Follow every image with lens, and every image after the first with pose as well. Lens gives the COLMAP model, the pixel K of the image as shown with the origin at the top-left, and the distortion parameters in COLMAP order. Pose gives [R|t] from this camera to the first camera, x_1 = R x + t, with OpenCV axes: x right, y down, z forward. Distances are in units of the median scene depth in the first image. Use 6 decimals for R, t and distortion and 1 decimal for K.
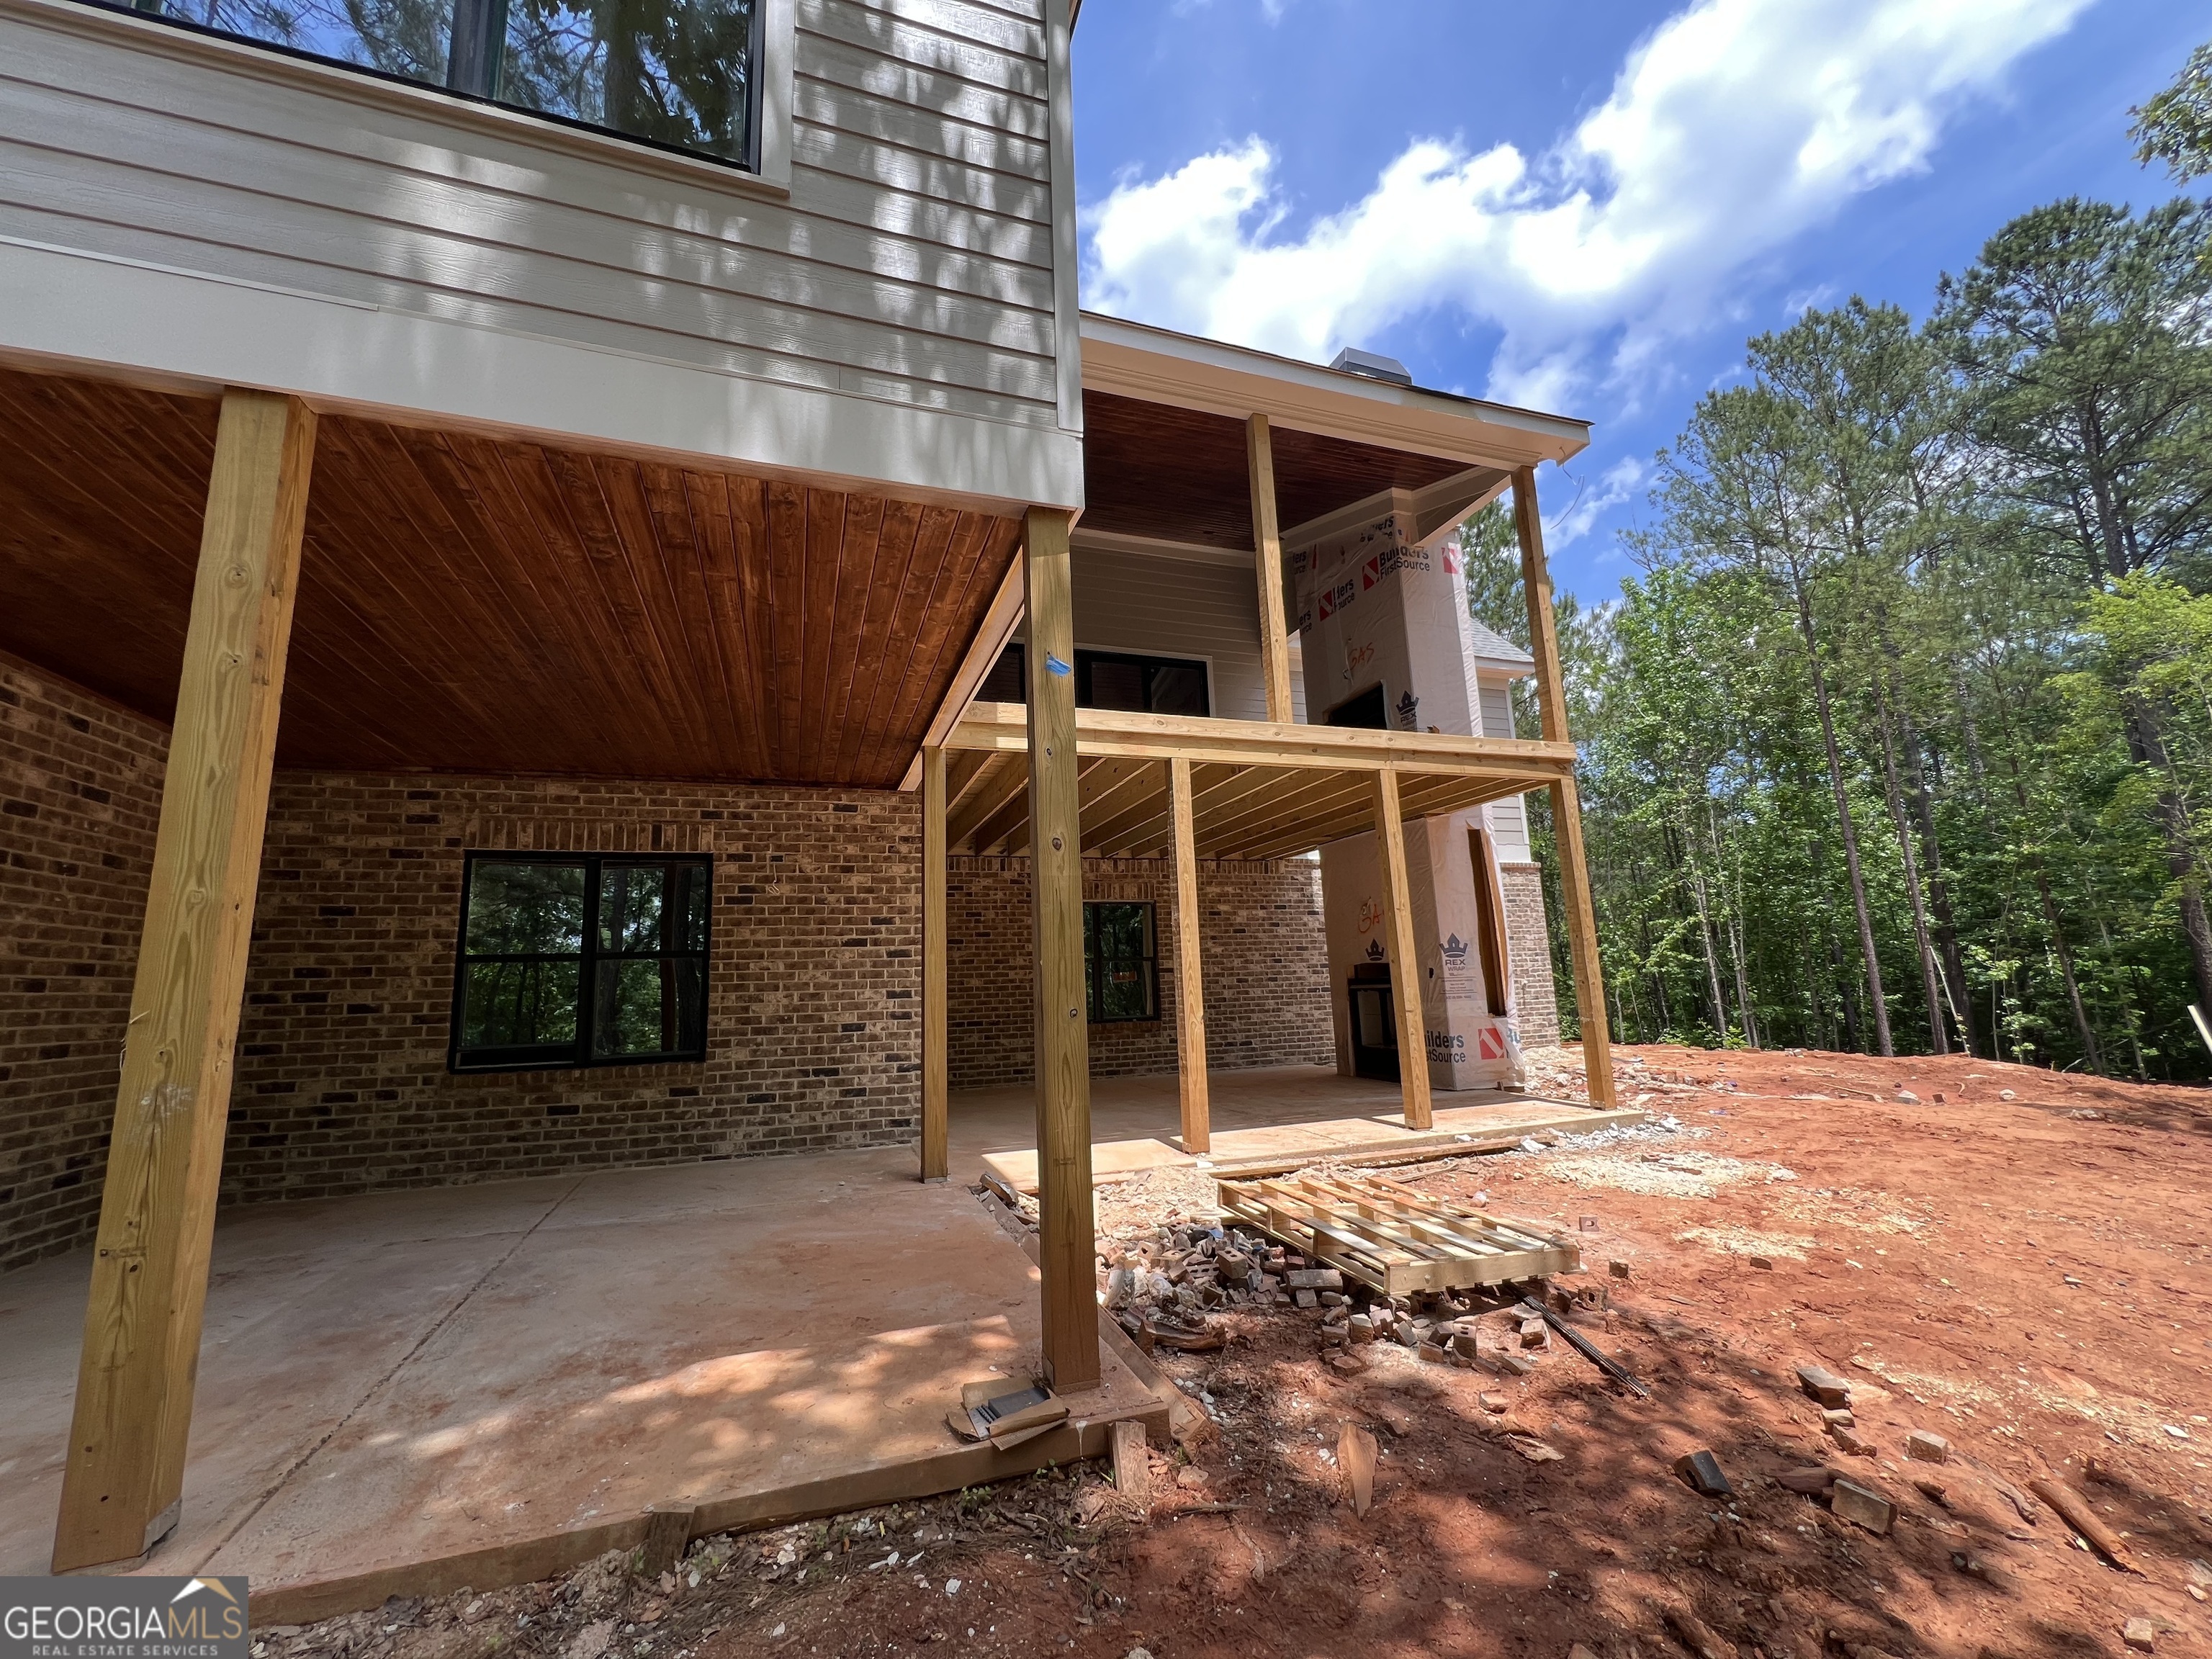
lens RADIAL K [[873.5, 0, 1092.9], [0, 873.5, 827.2], [0, 0, 1]] dist [0.001593, 0.000605]
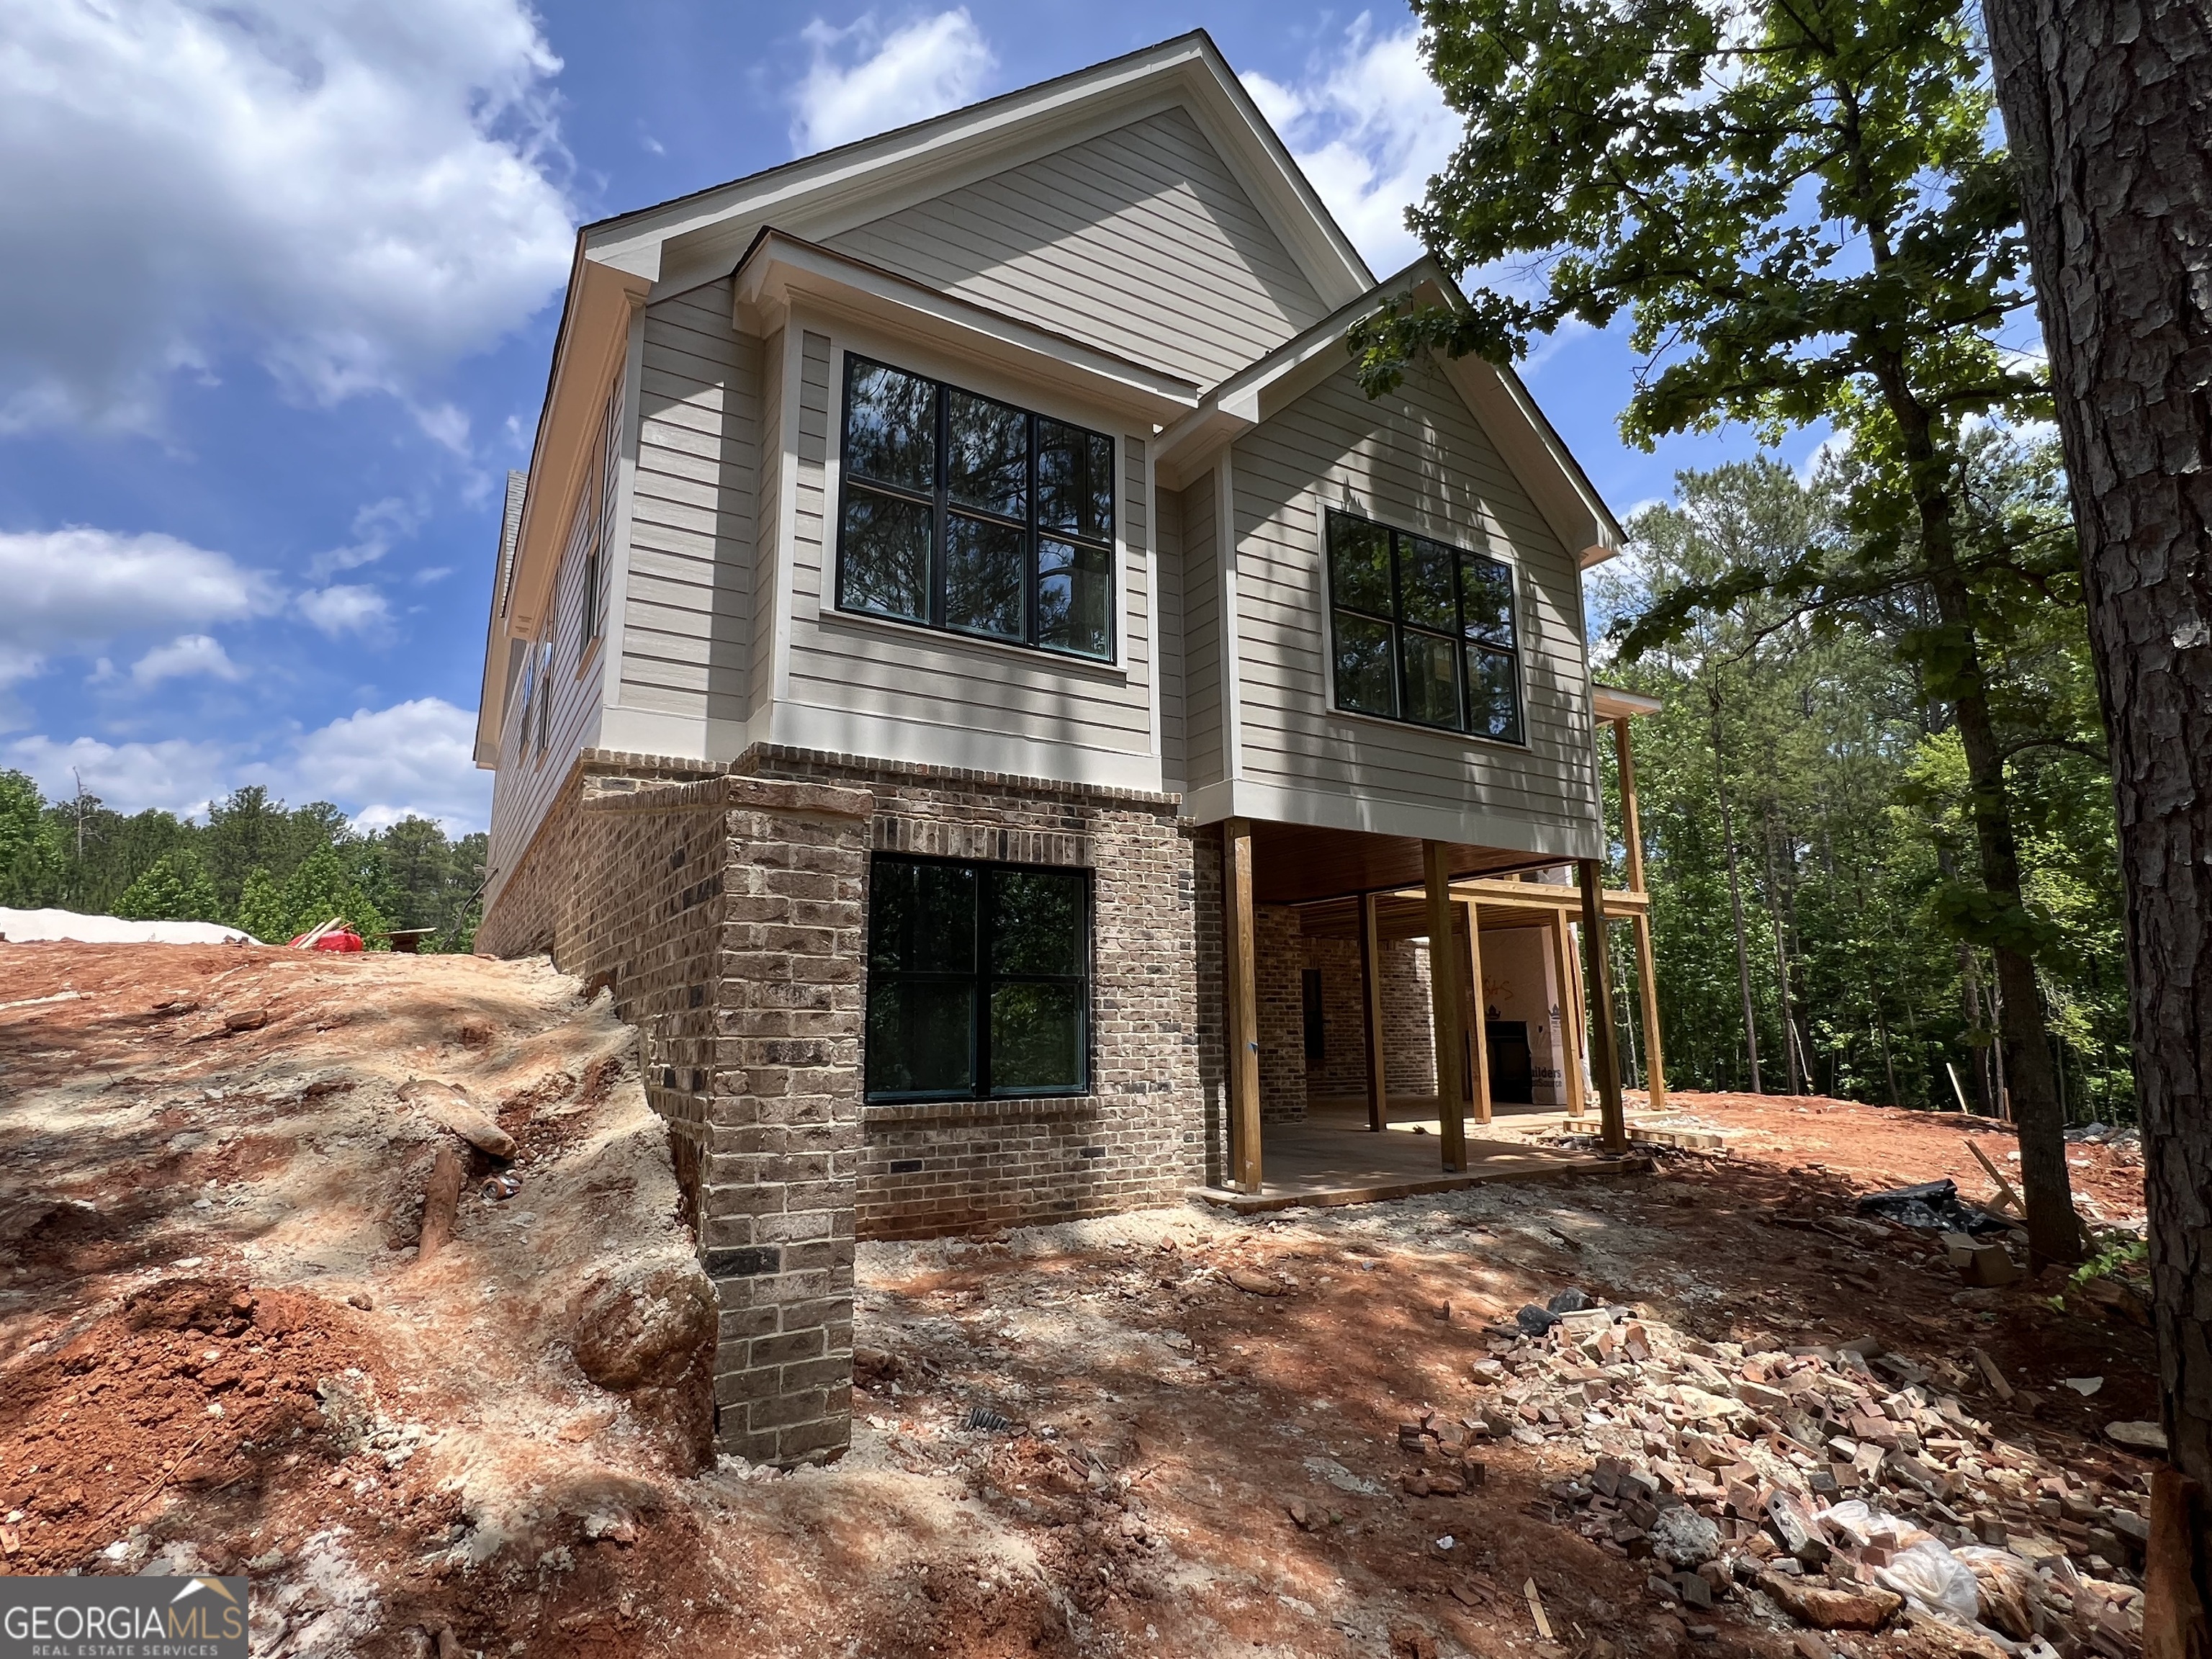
lens RADIAL K [[1068.7, 0, 1096.3], [0, 1068.7, 830.0], [0, 0, 1]] dist [-0.000319, 0.001630]
pose [[0.978017, 0.066134, 0.197758, -1.179308], [-0.063824, 0.997798, -0.018039, -0.149309], [-0.198515, 0.005020, 0.980085, -1.041358]]
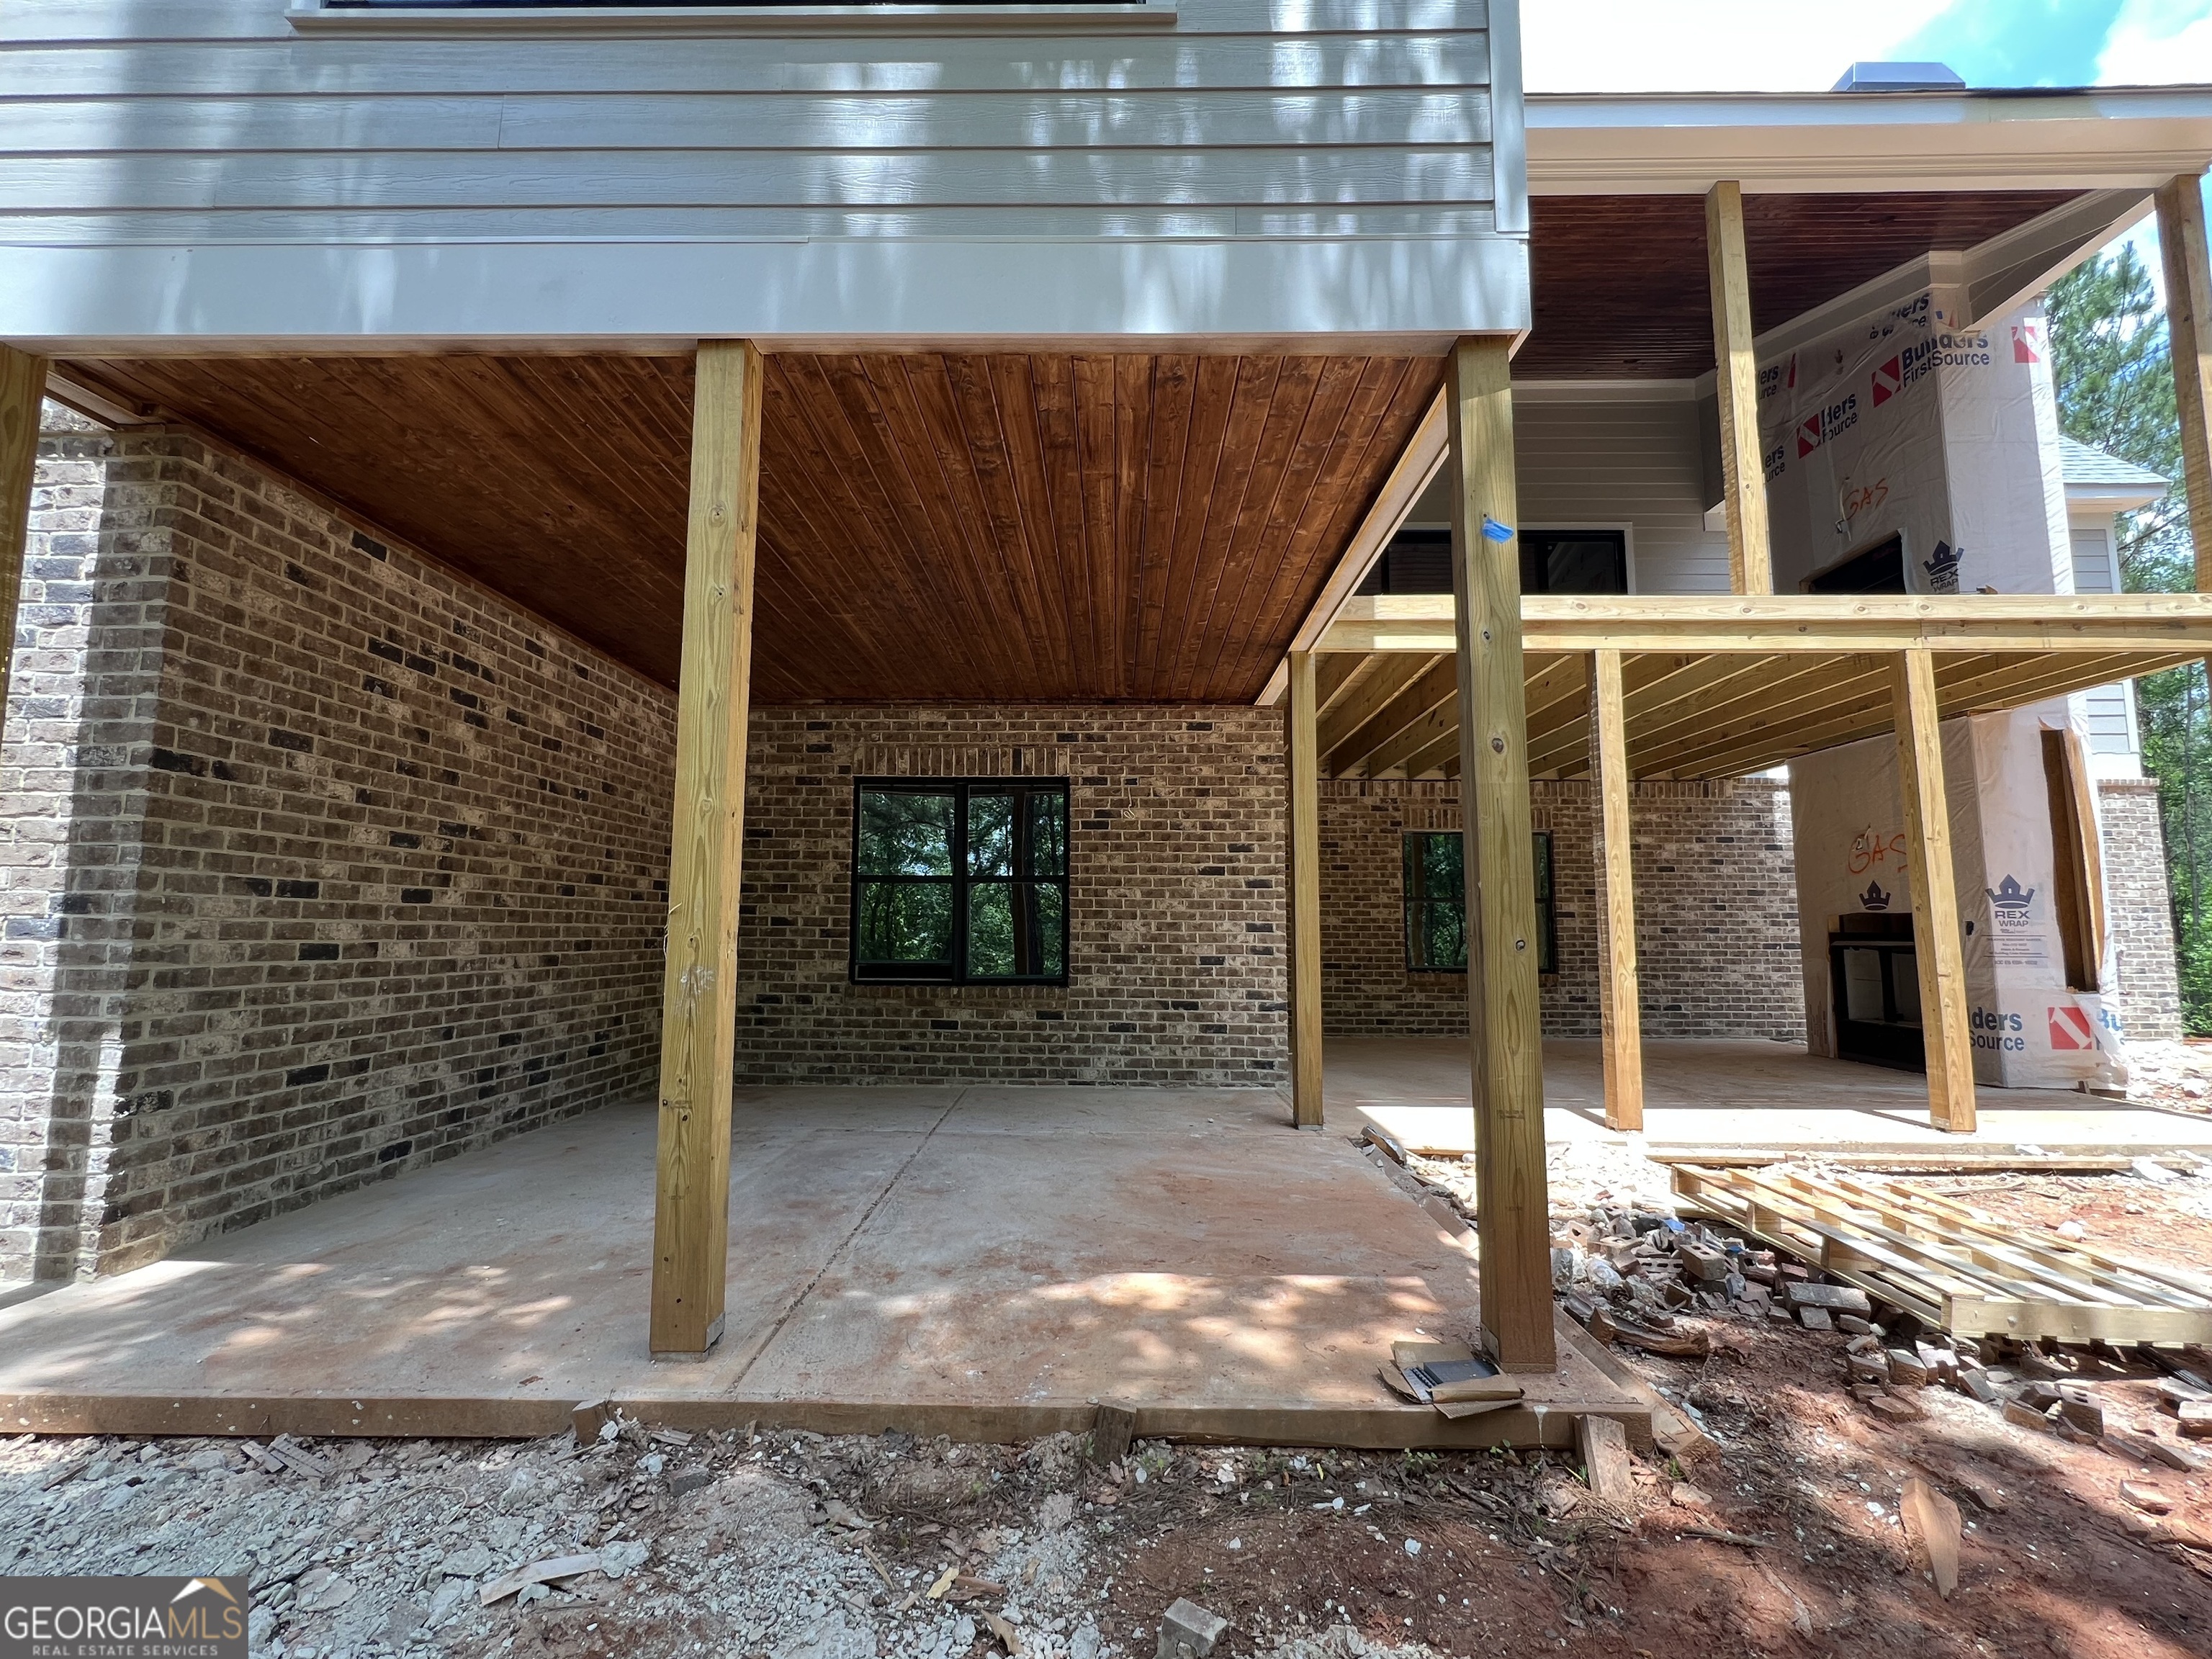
lens RADIAL K [[965.9, 0, 1103.3], [0, 965.9, 826.6], [0, 0, 1]] dist [0.002374, 0.000277]
pose [[0.942418, 0.001030, -0.334436, -0.044036], [0.023935, 0.997223, 0.070517, 0.011226], [0.333580, -0.074461, 0.939776, -0.003030]]
